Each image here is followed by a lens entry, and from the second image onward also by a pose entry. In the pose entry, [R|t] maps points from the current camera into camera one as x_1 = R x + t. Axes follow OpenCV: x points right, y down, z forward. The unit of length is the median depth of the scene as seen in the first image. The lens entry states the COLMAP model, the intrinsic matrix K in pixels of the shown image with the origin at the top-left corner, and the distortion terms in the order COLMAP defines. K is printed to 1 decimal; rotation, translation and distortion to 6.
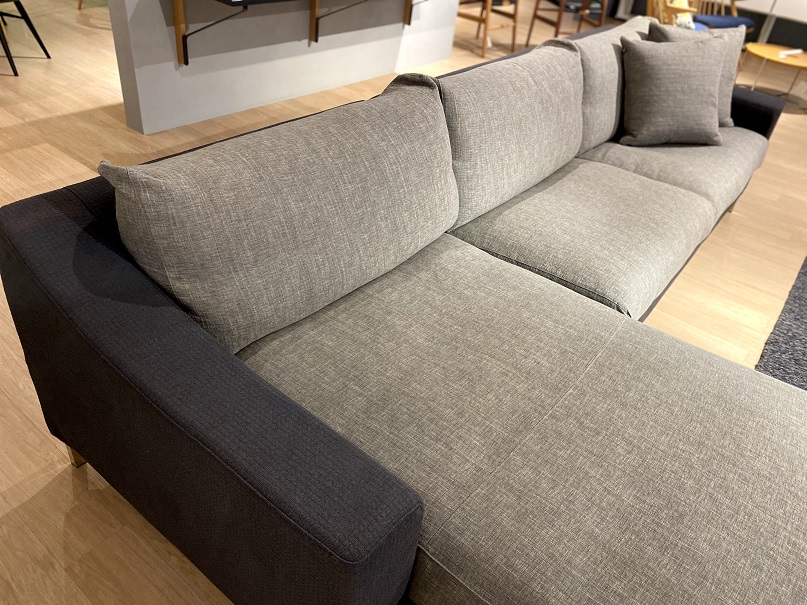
lens RADIAL K [[608.6, 0, 401.1], [0, 608.6, 298.4], [0, 0, 1]] dist [0.048454, -0.068578]
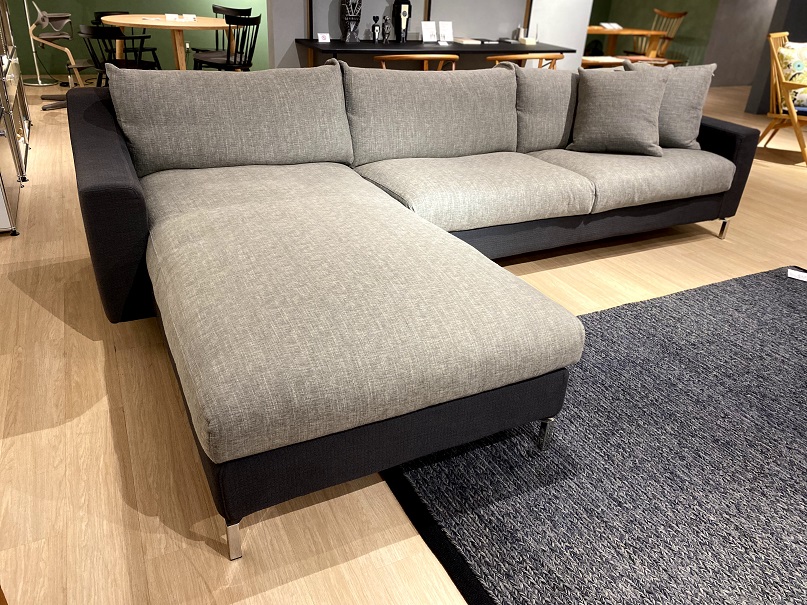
lens RADIAL K [[608.6, 0, 401.1], [0, 608.6, 298.4], [0, 0, 1]] dist [0.048454, -0.068578]
pose [[0.903444, 0.144840, -0.403498, 0.613716], [-0.214307, 0.967744, -0.132457, 0.272913], [0.371297, 0.206140, 0.905342, -0.163783]]
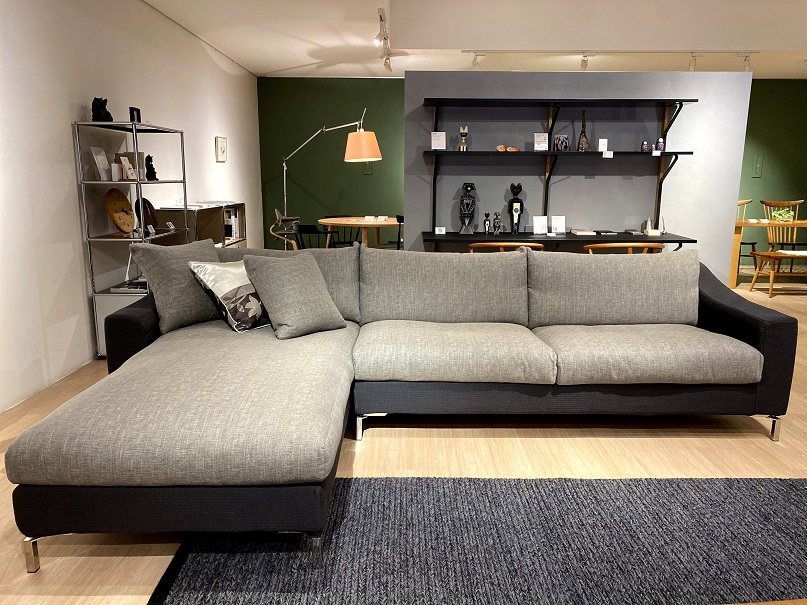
lens RADIAL K [[608.6, 0, 401.1], [0, 608.6, 298.4], [0, 0, 1]] dist [0.048454, -0.068578]
pose [[0.618738, 0.049781, -0.784018, 1.135203], [-0.411779, 0.870459, -0.269701, 0.185051], [0.669030, 0.489717, 0.559085, 0.045148]]
